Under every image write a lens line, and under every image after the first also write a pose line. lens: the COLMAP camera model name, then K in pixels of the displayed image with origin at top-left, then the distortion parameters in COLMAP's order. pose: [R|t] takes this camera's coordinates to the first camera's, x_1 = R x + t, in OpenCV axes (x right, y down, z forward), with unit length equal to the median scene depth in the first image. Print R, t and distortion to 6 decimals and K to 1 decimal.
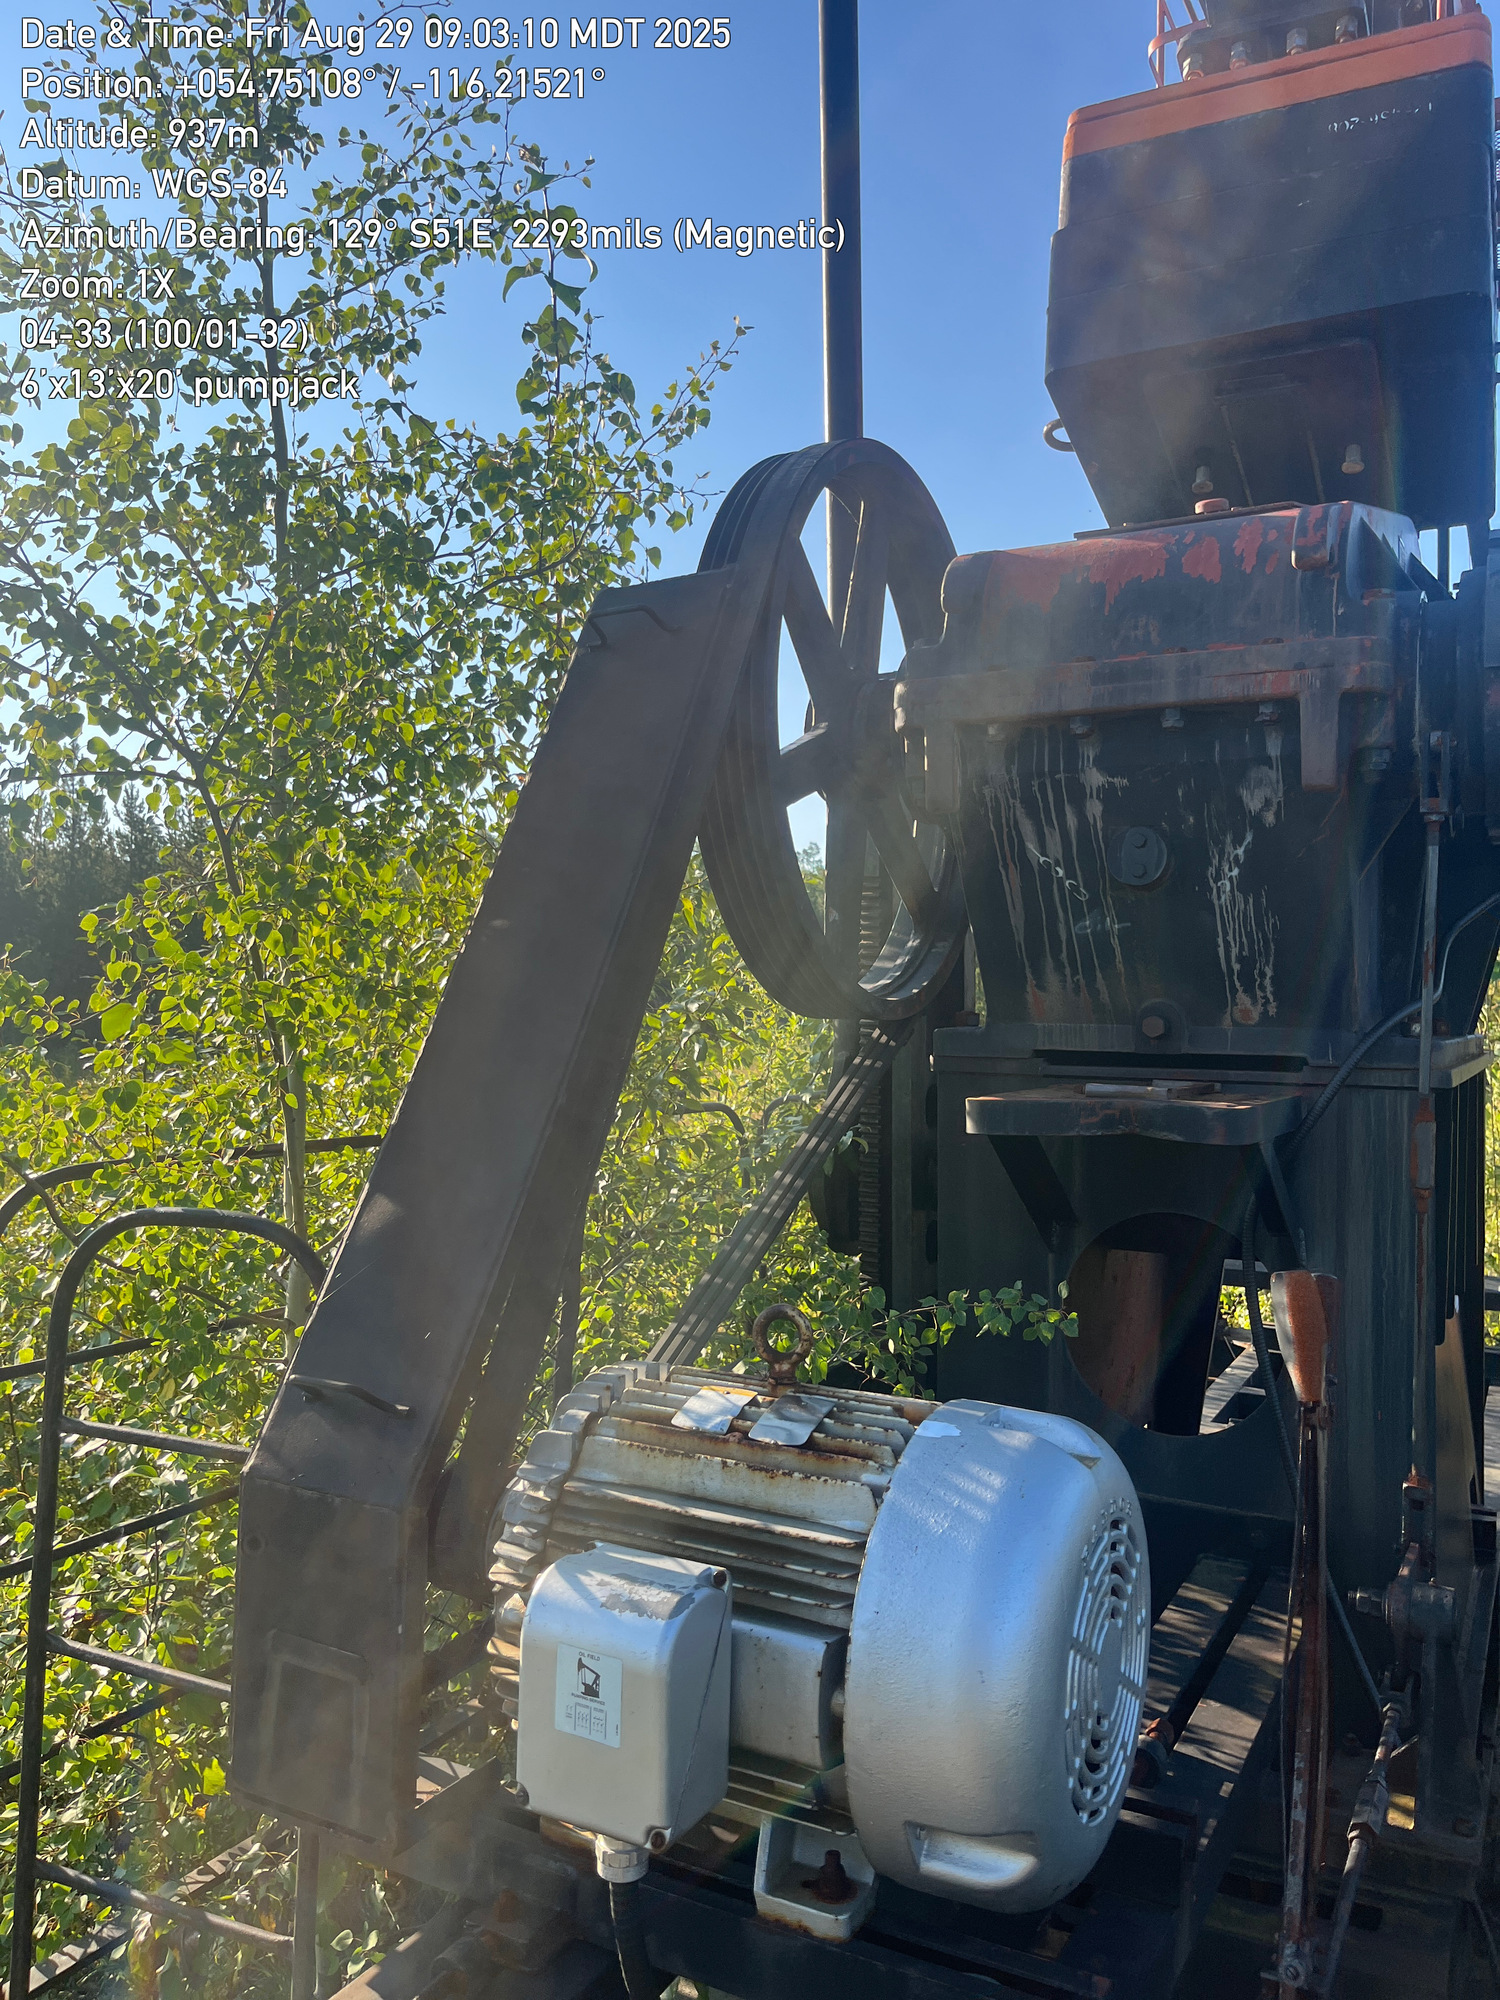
lens RADIAL K [[1453.8, 0, 750.0], [0, 1453.8, 1000.0], [0, 0, 1]] dist [0.037226, -0.081761]
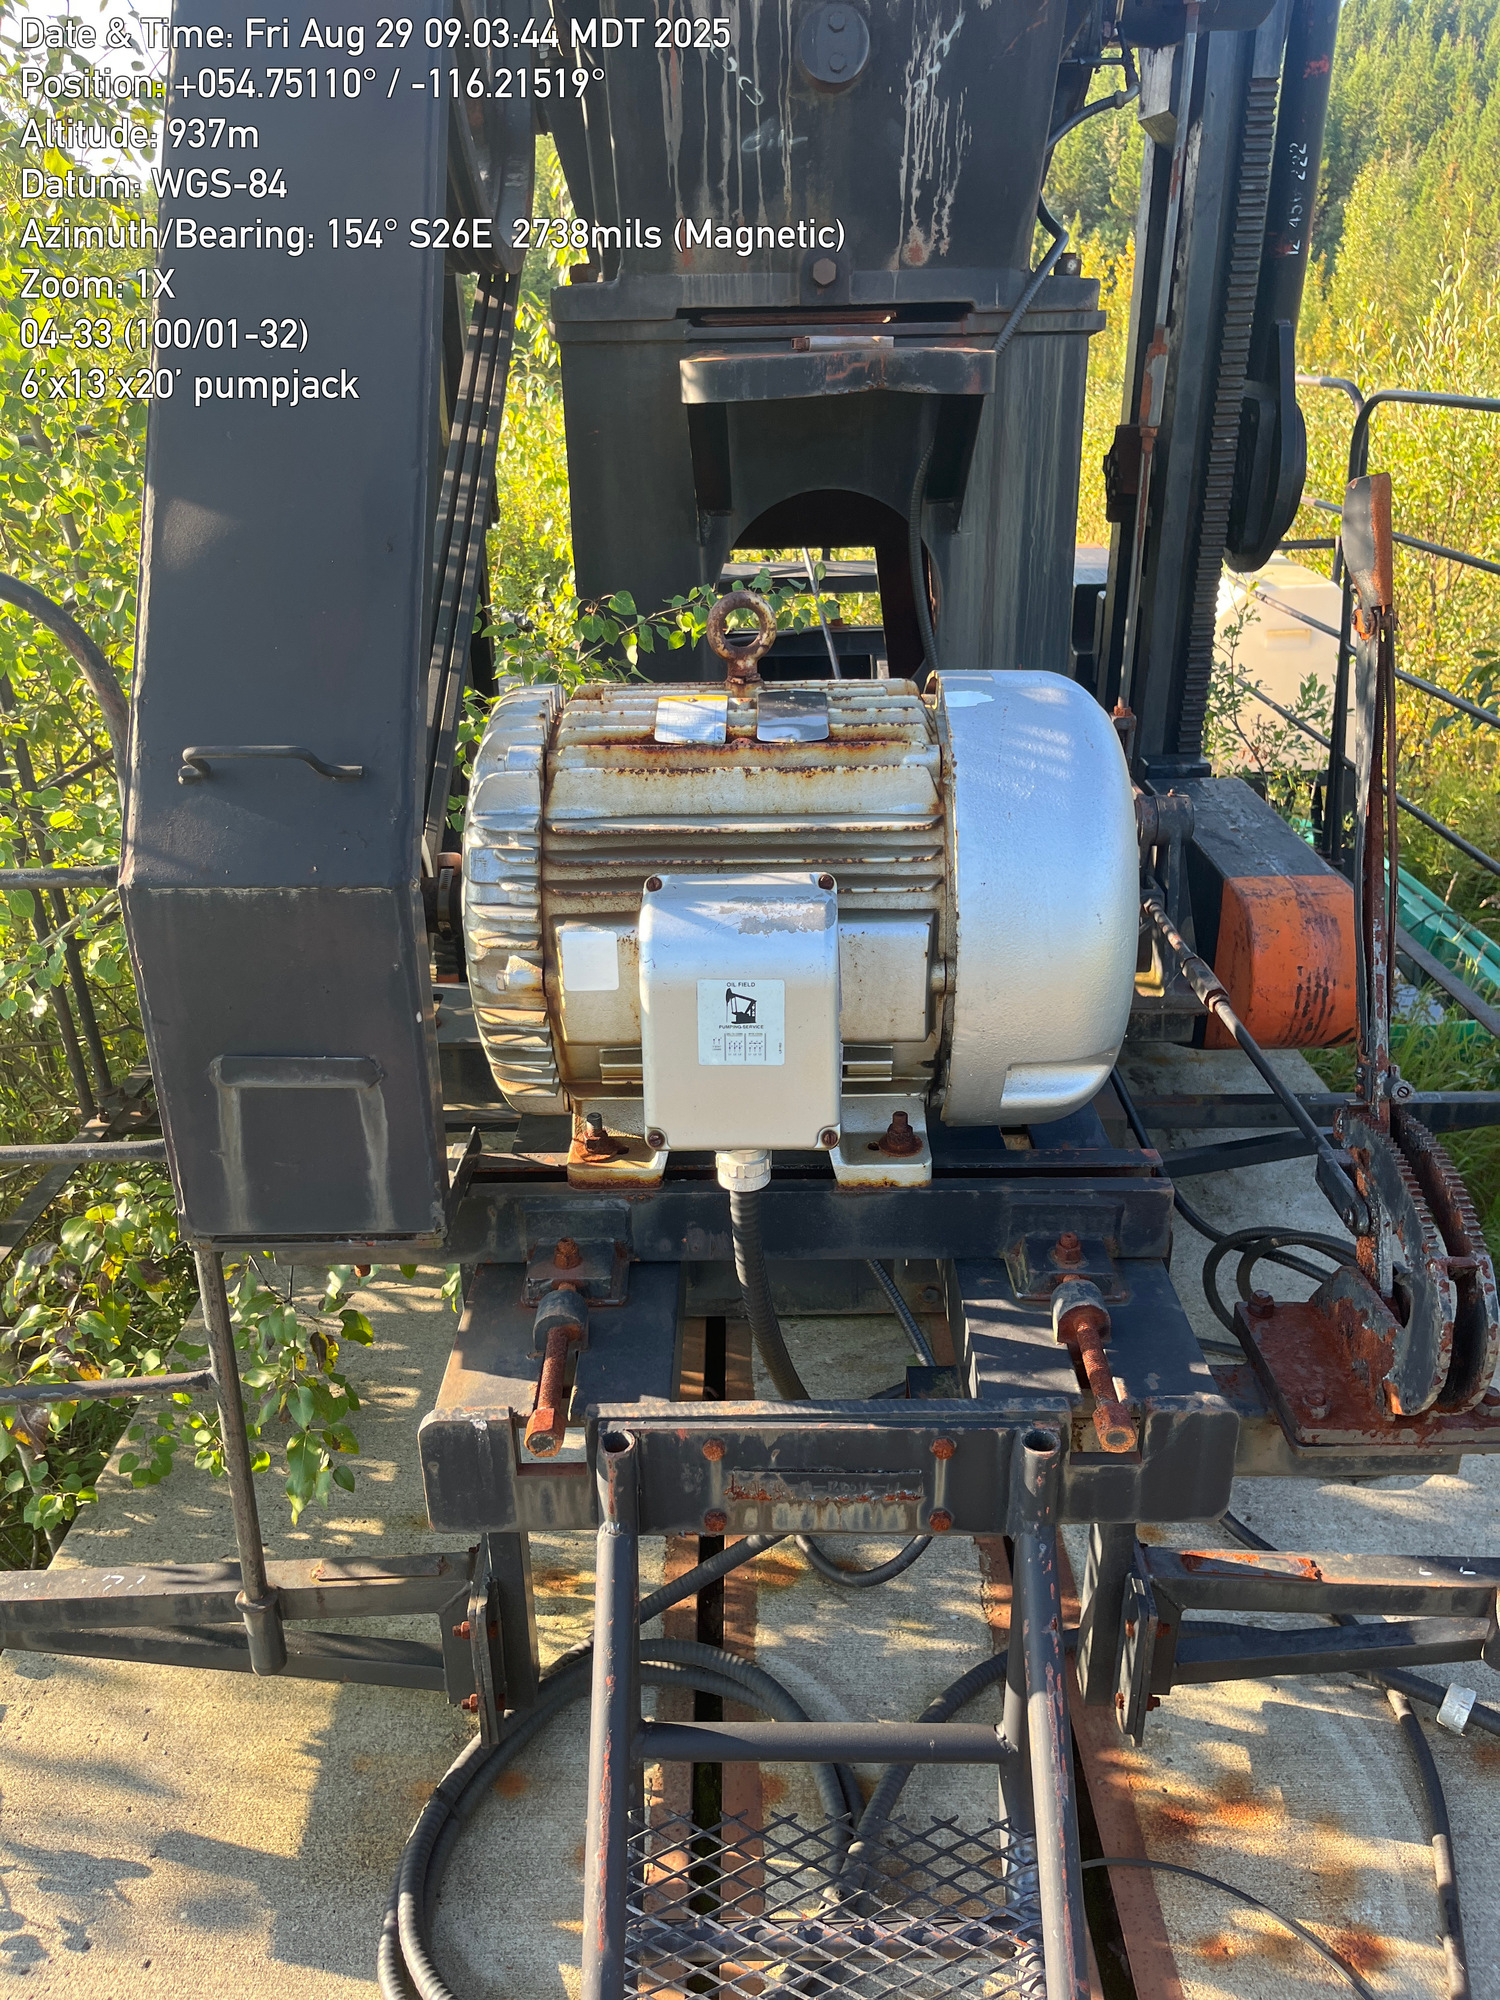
lens RADIAL K [[1453.8, 0, 750.0], [0, 1453.8, 1000.0], [0, 0, 1]] dist [0.037226, -0.081761]
pose [[0.897448, -0.214657, 0.385370, -0.332579], [0.028717, 0.900192, 0.434545, 0.048528], [-0.440186, -0.378915, 0.814039, 0.189699]]
